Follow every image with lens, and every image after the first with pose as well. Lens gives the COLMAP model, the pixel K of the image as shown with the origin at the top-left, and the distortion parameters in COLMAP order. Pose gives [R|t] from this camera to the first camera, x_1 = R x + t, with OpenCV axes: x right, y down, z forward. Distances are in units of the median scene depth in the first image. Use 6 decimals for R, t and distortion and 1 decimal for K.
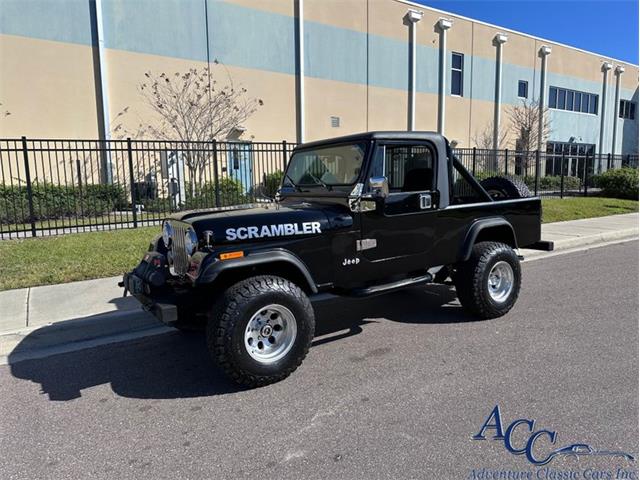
lens RADIAL K [[459.7, 0, 321.5], [0, 459.7, 240.6], [0, 0, 1]] dist [0.036967, -0.004375]
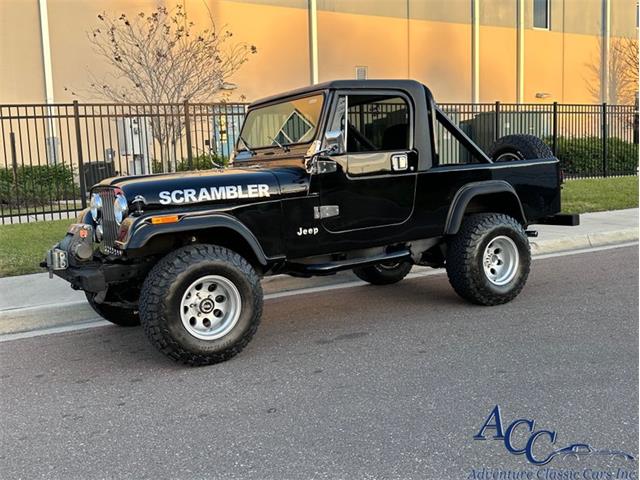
lens RADIAL K [[665.0, 0, 317.1], [0, 665.0, 240.2], [0, 0, 1]] dist [0.179870, -0.294198]
pose [[0.997490, -0.012588, -0.069673, 0.169313], [0.011718, 0.999848, -0.012874, 0.079583], [0.069825, 0.012025, 0.997487, -0.256521]]
